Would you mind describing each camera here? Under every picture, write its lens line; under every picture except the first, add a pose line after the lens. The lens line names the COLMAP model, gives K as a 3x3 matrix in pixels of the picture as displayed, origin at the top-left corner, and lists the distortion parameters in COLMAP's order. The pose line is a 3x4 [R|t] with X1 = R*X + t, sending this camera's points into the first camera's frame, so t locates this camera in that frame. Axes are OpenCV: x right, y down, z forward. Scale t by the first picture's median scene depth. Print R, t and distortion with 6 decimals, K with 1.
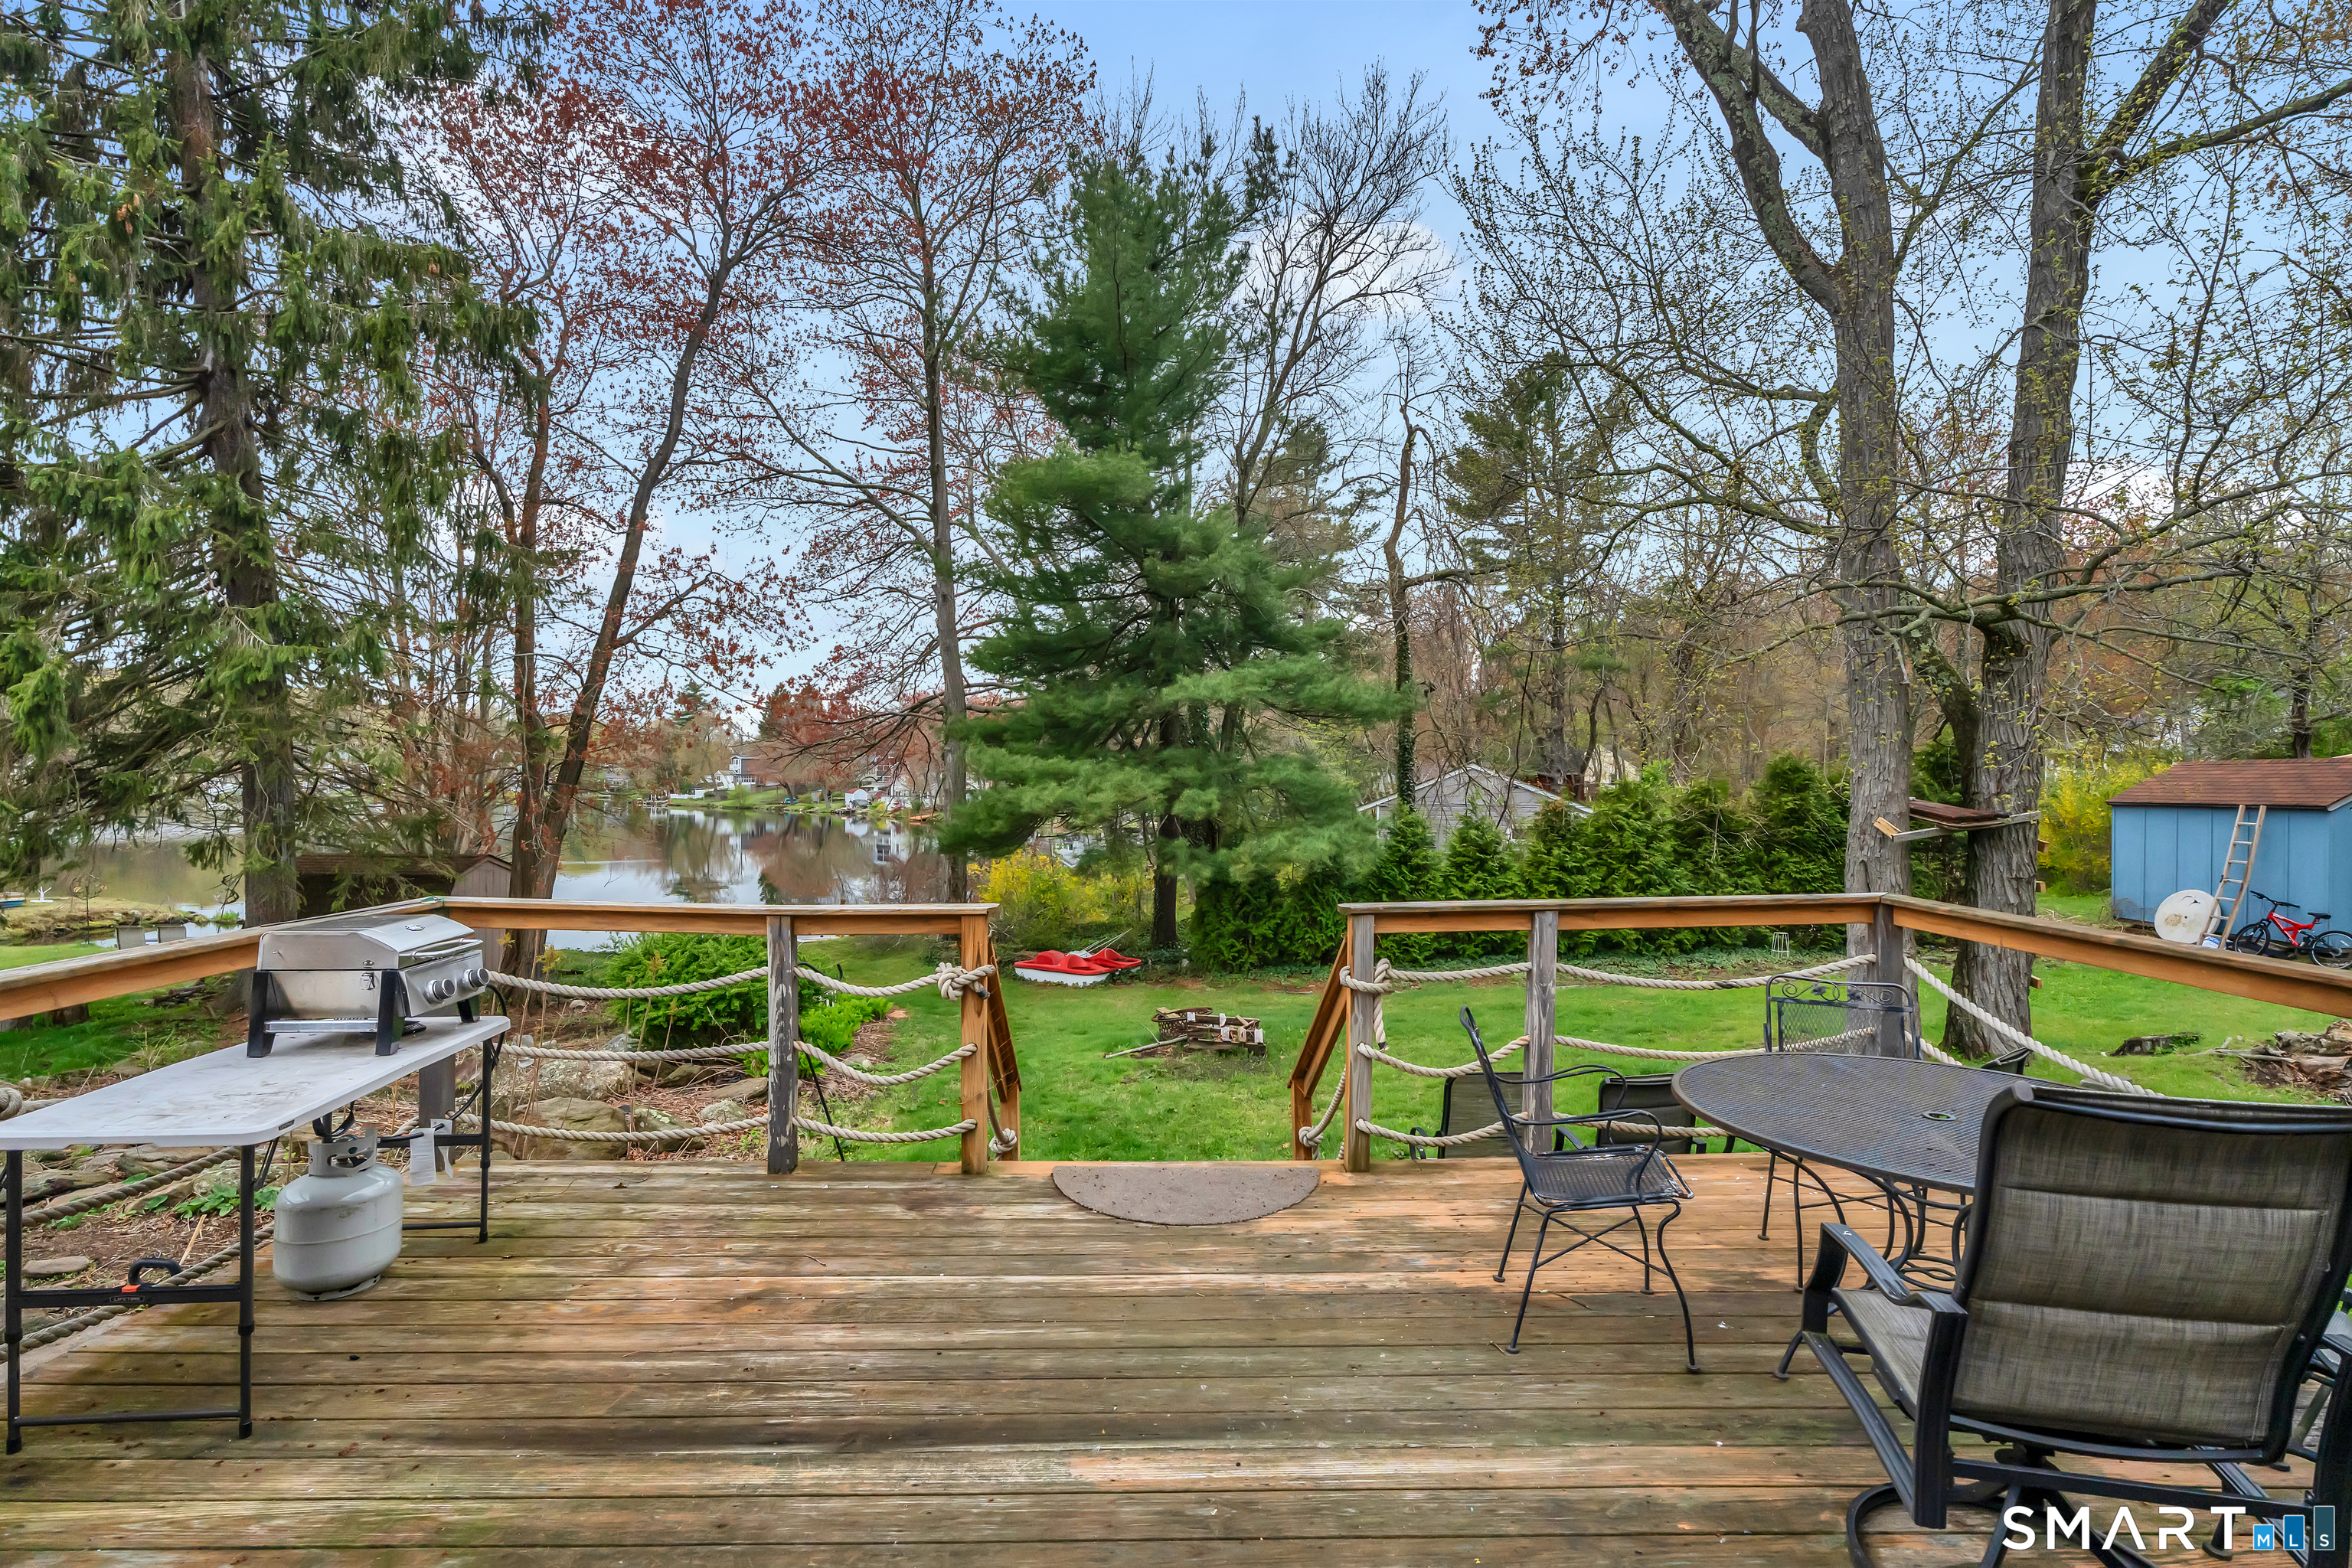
lens RADIAL K [[1035.9, 0, 1172.5], [0, 1035.9, 794.1], [0, 0, 1]] dist [0.002978, -0.001077]
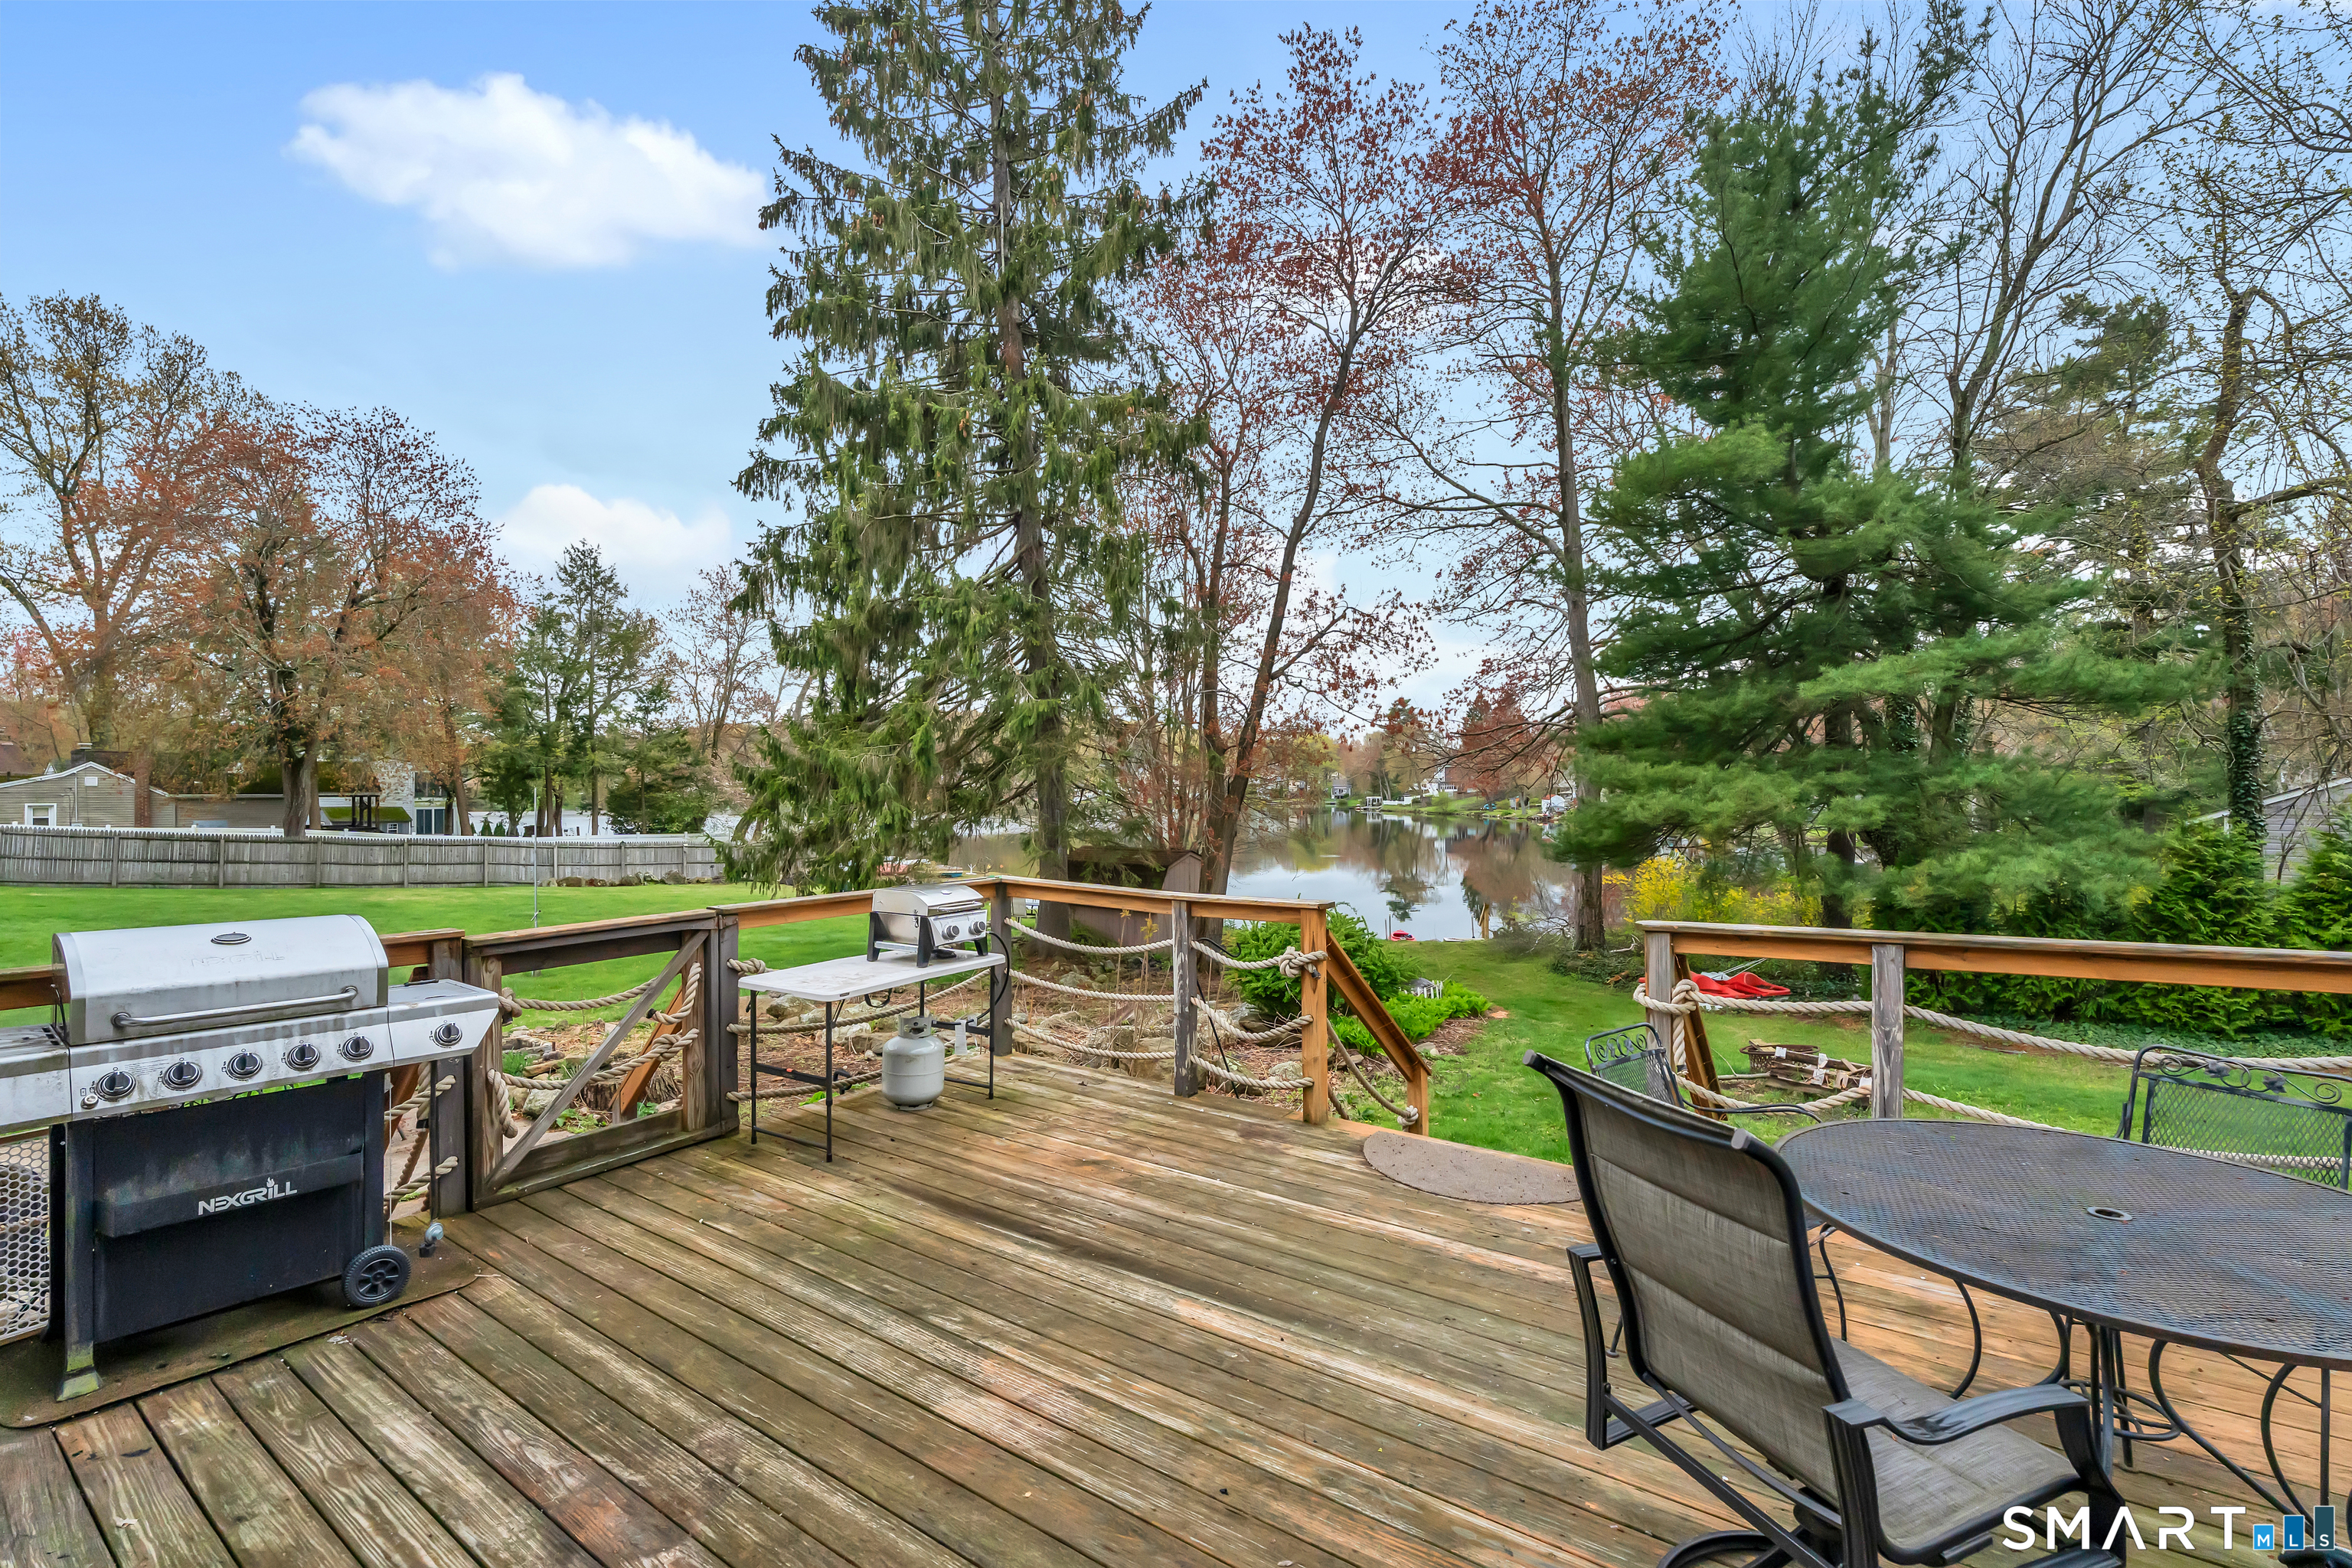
lens RADIAL K [[1035.9, 0, 1191.6], [0, 1035.9, 784.0], [0, 0, 1]] dist [0.002978, -0.001077]
pose [[0.803014, -0.011701, -0.595845, 0.096284], [0.002406, 0.999863, -0.016393, -0.002110], [0.595955, 0.011730, 0.802932, -0.012740]]
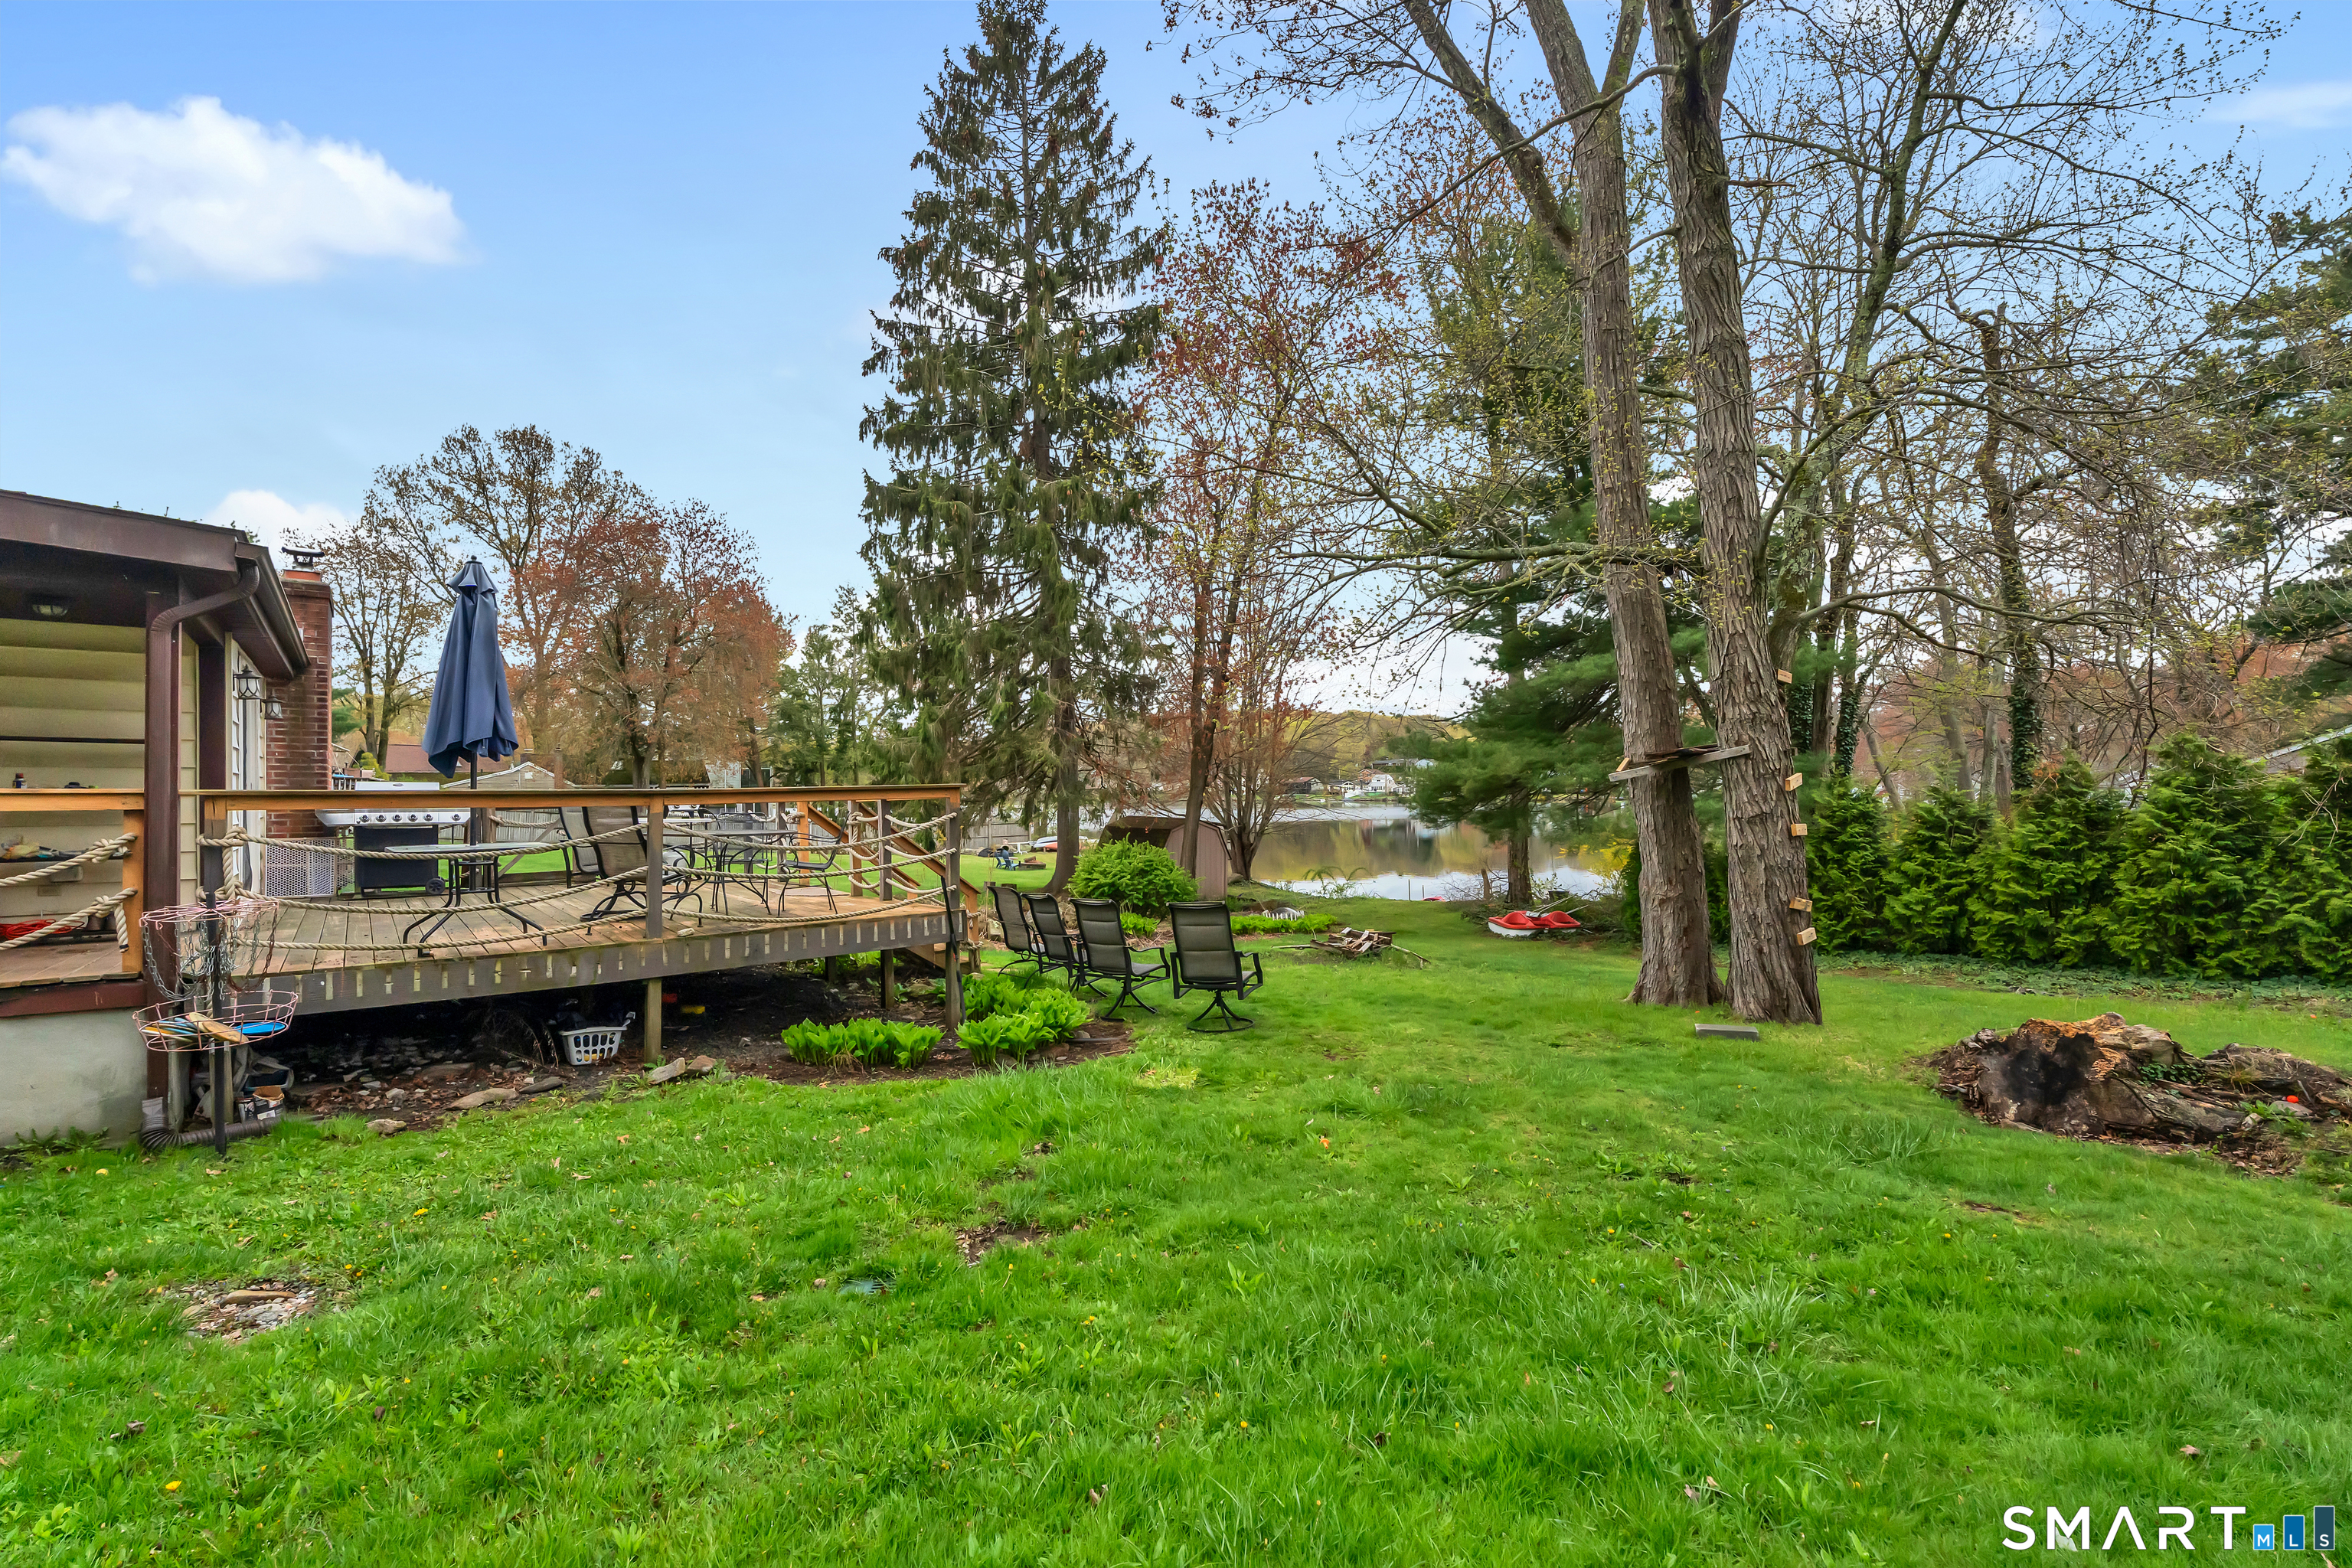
lens RADIAL K [[1035.9, 0, 1190.8], [0, 1035.9, 779.4], [0, 0, 1]] dist [0.002978, -0.001077]
pose [[0.615085, -0.017185, -0.788273, 0.616540], [0.004090, 0.999819, -0.018605, 0.030602], [0.788450, 0.008219, 0.615044, 0.023616]]
